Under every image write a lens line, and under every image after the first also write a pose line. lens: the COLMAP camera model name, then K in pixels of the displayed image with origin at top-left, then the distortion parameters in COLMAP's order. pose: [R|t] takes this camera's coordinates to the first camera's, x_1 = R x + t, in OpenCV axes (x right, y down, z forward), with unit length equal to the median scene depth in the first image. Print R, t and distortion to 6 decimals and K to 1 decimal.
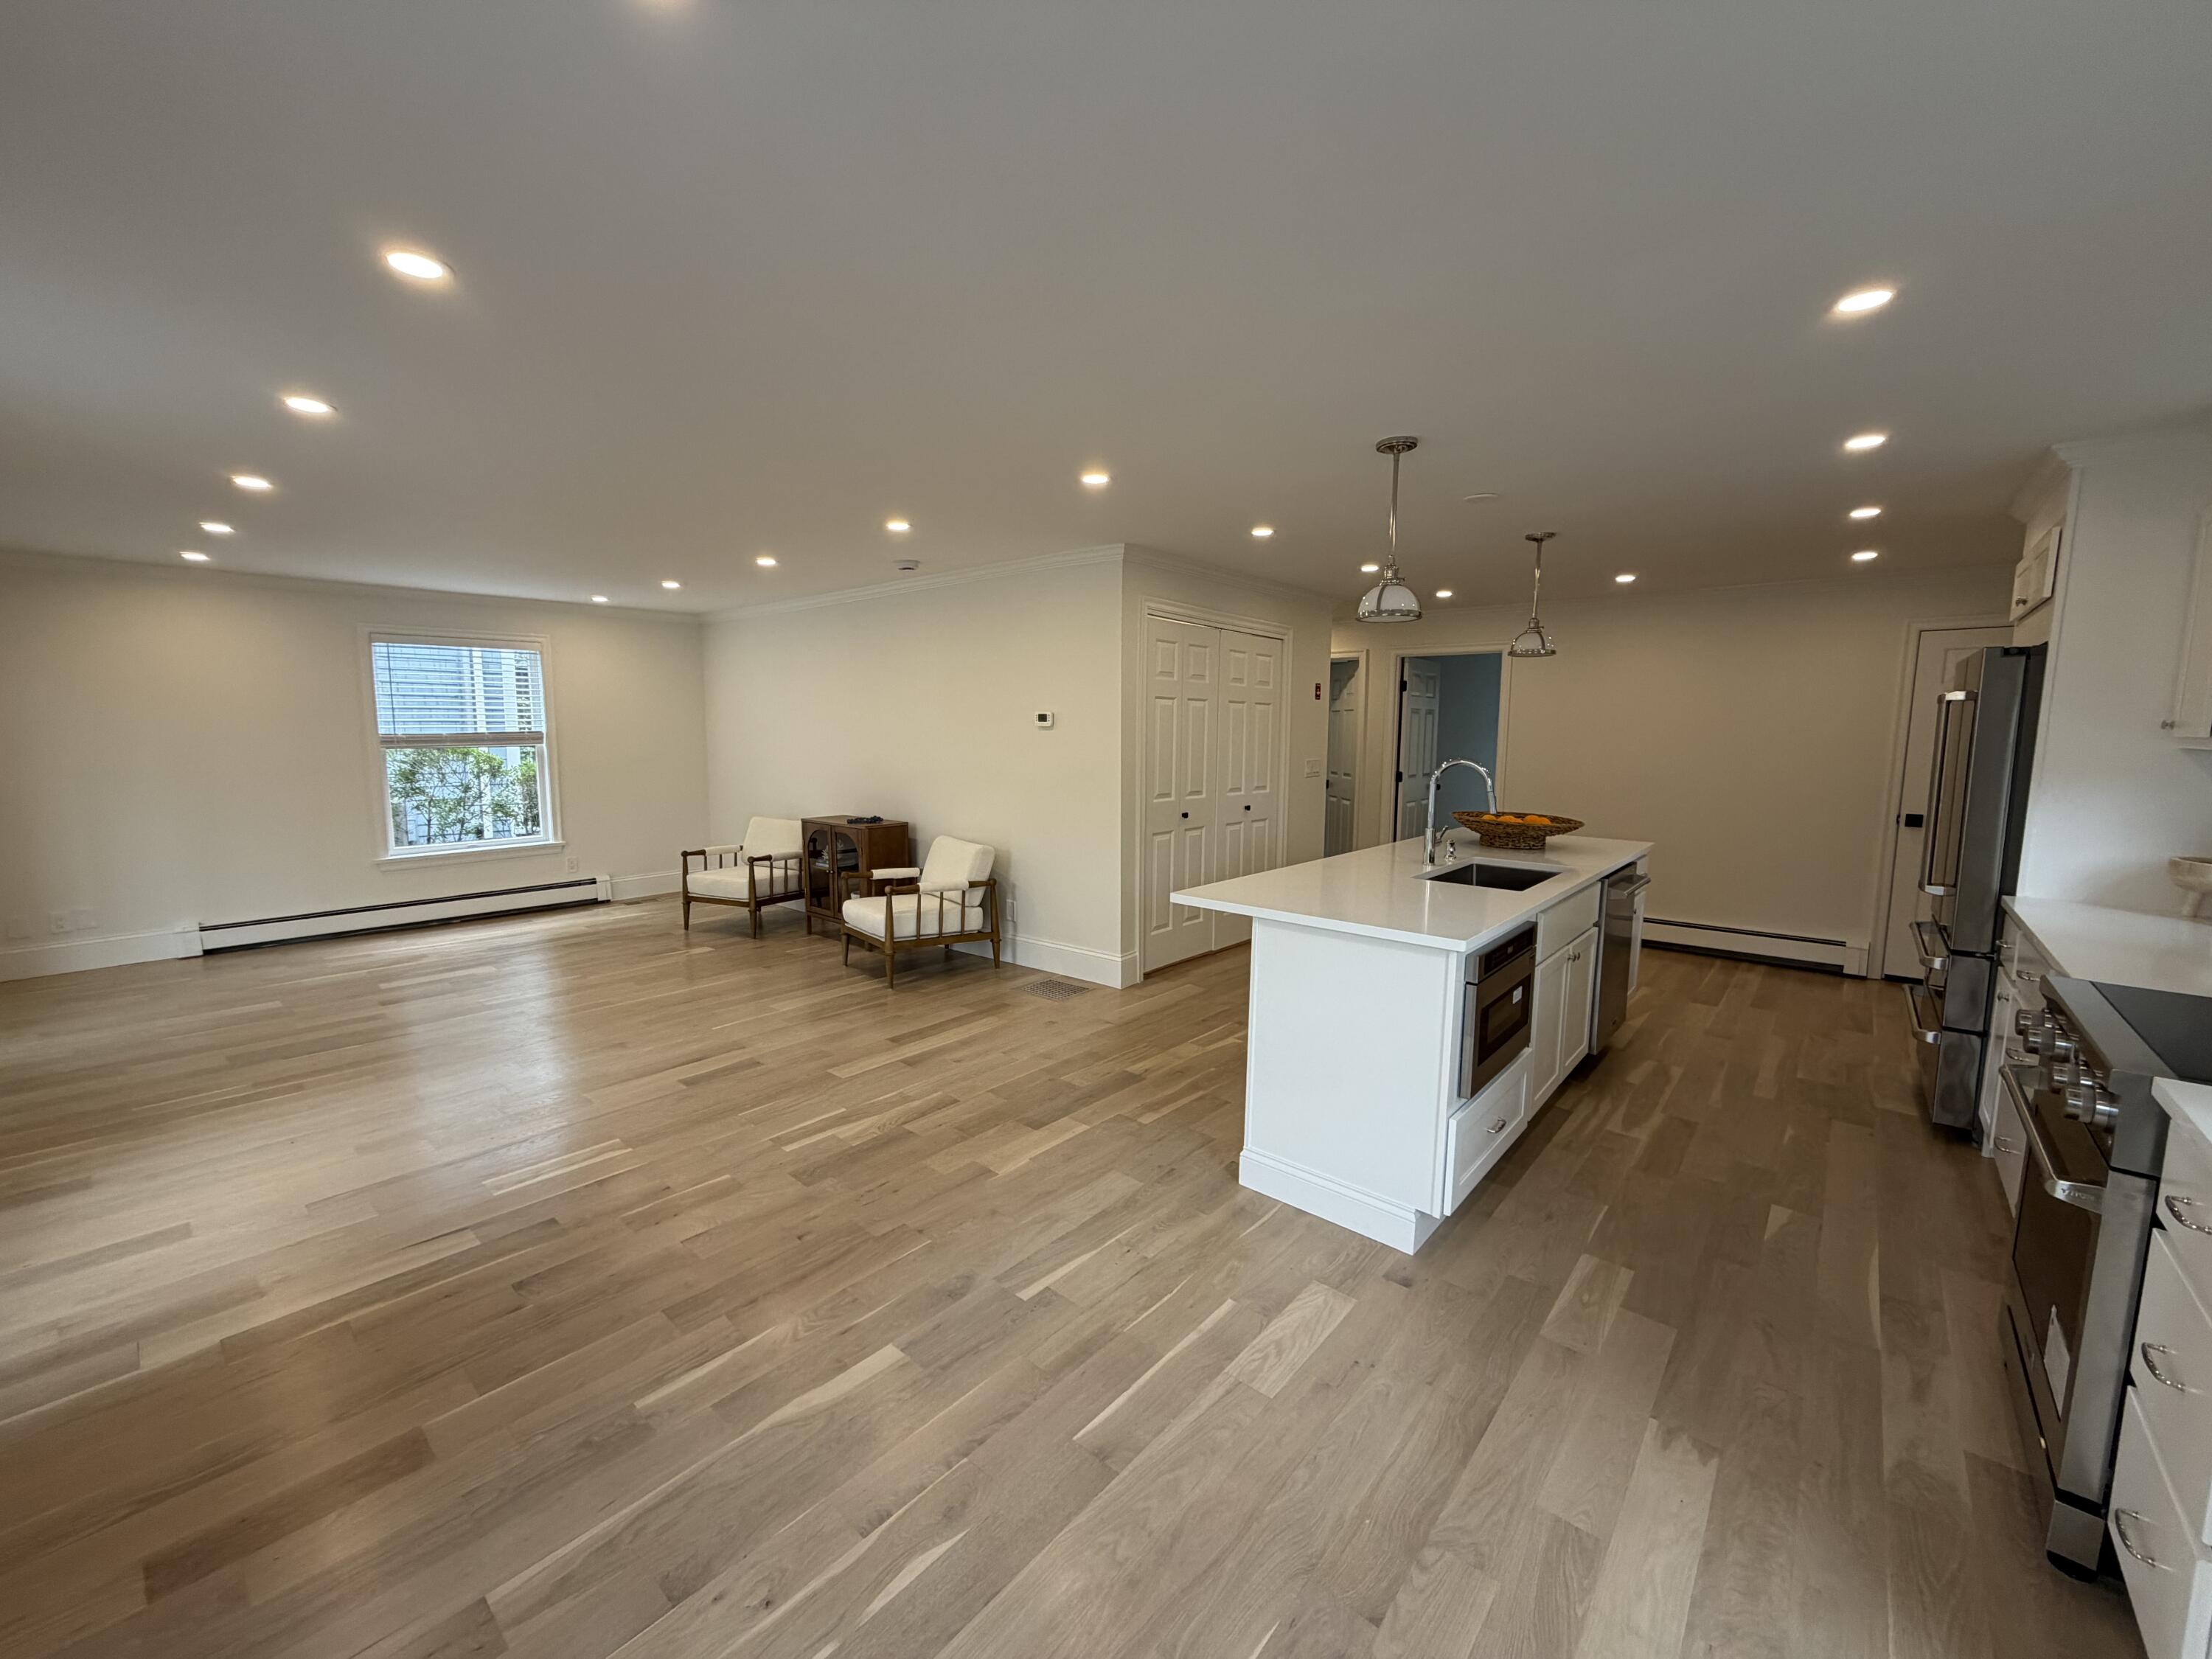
lens RADIAL K [[877.1, 0, 1101.8], [0, 877.1, 831.0], [0, 0, 1]] dist [0.001141, -0.000022]
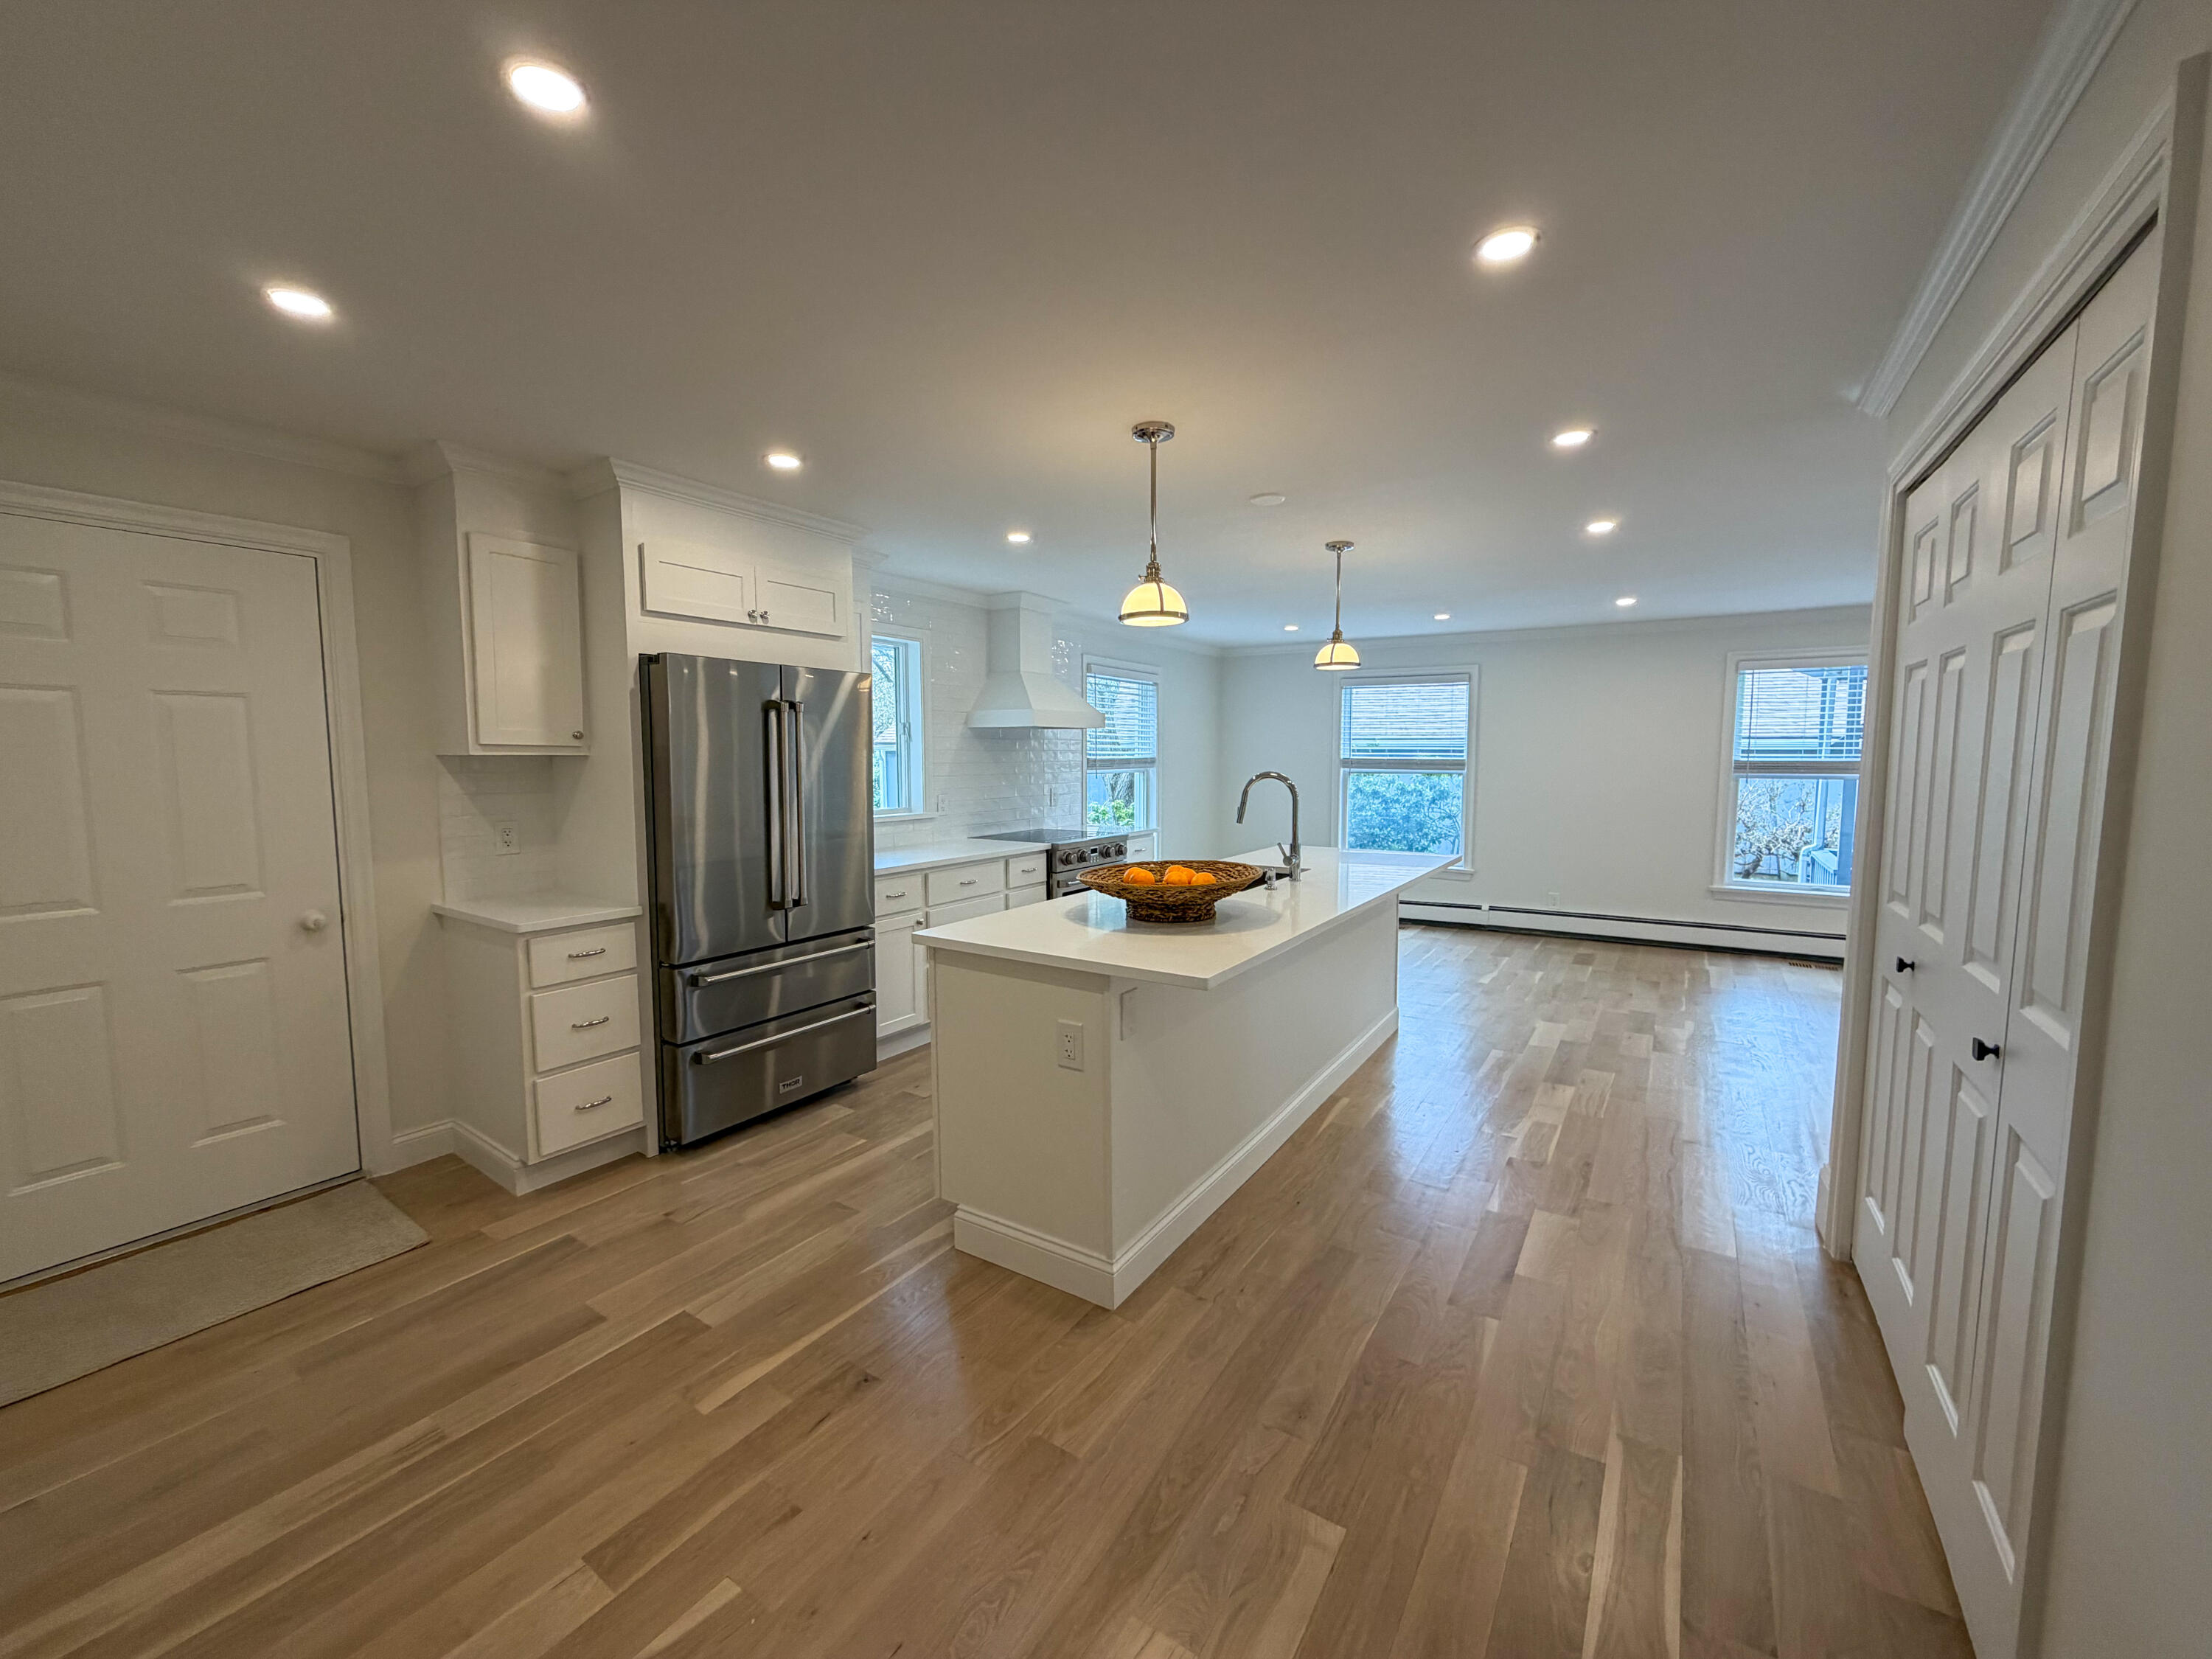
lens RADIAL K [[877.1, 0, 1101.8], [0, 877.1, 831.0], [0, 0, 1]] dist [0.001141, -0.000022]
pose [[-0.992002, 0.003978, -0.126159, 0.736316], [-0.021830, 0.979034, 0.202526, -0.217886], [0.124319, 0.203660, -0.971117, 1.983828]]
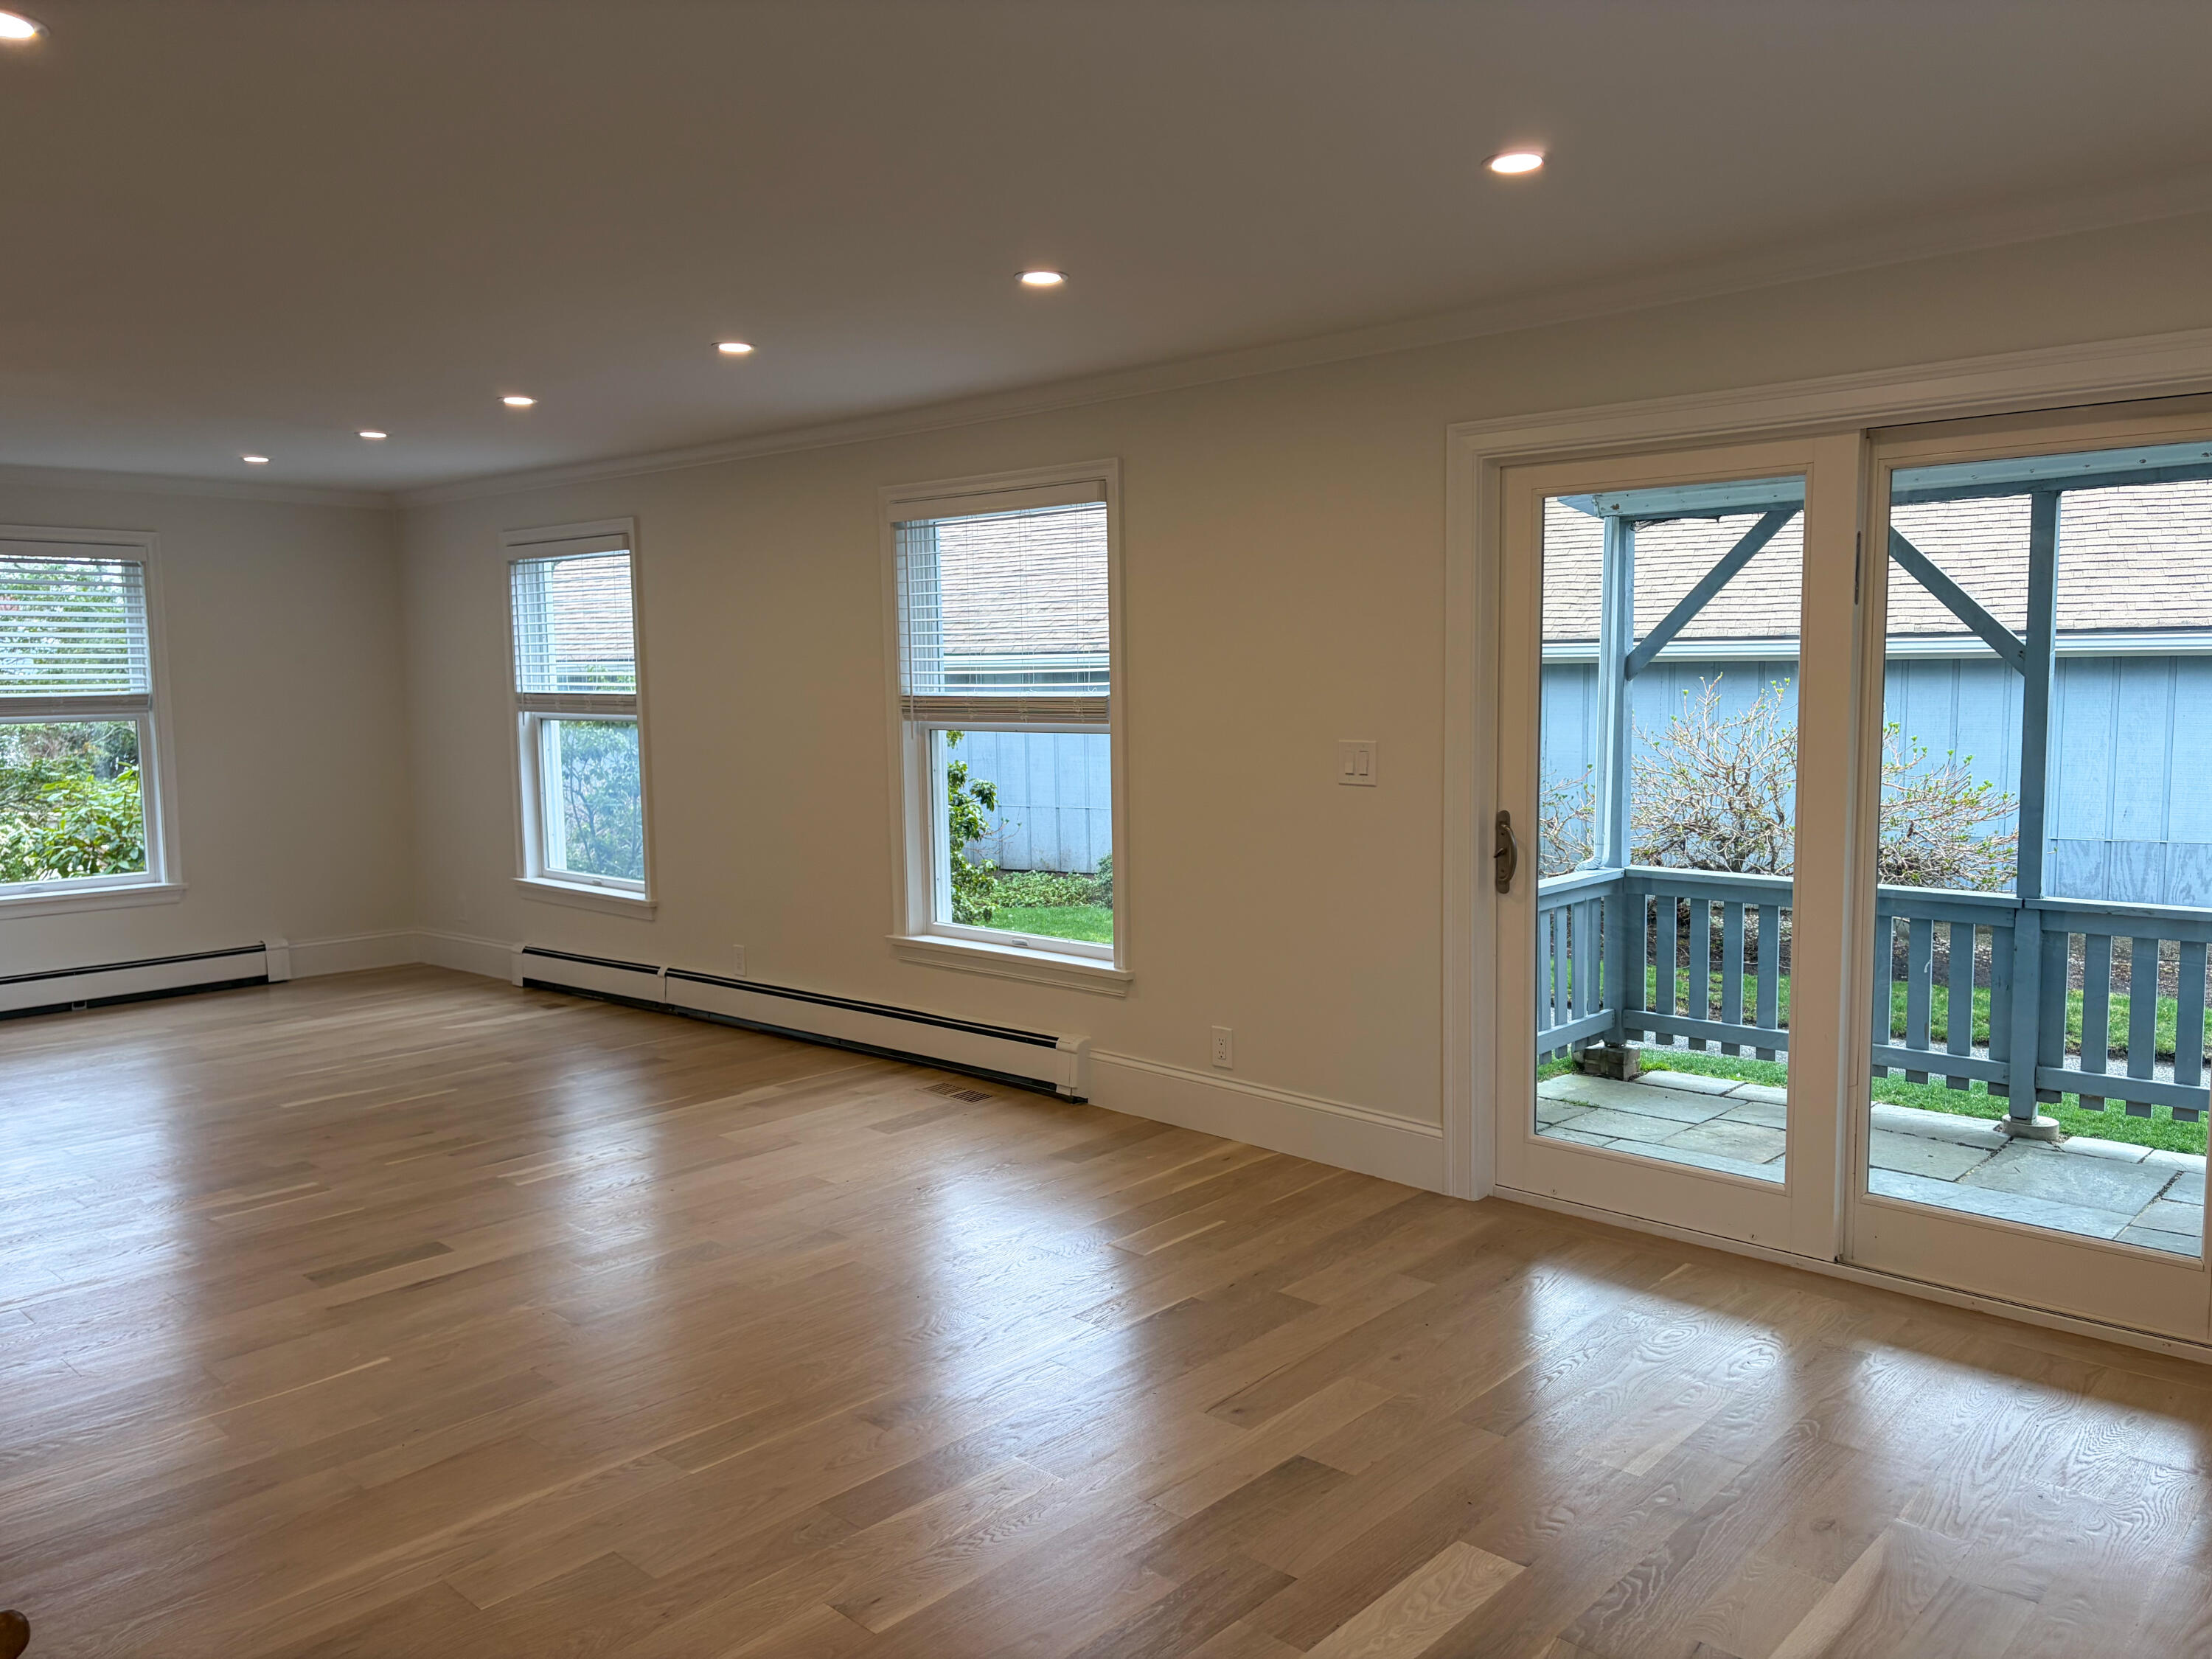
lens RADIAL K [[1664.7, 0, 1111.6], [0, 1664.7, 825.7], [0, 0, 1]] dist [0.051976, -0.050343]
pose [[-0.999471, 0.002115, 0.032465, -1.008375], [0.008775, 0.978424, 0.206421, -0.250935], [-0.031328, 0.206597, -0.977924, 2.128902]]
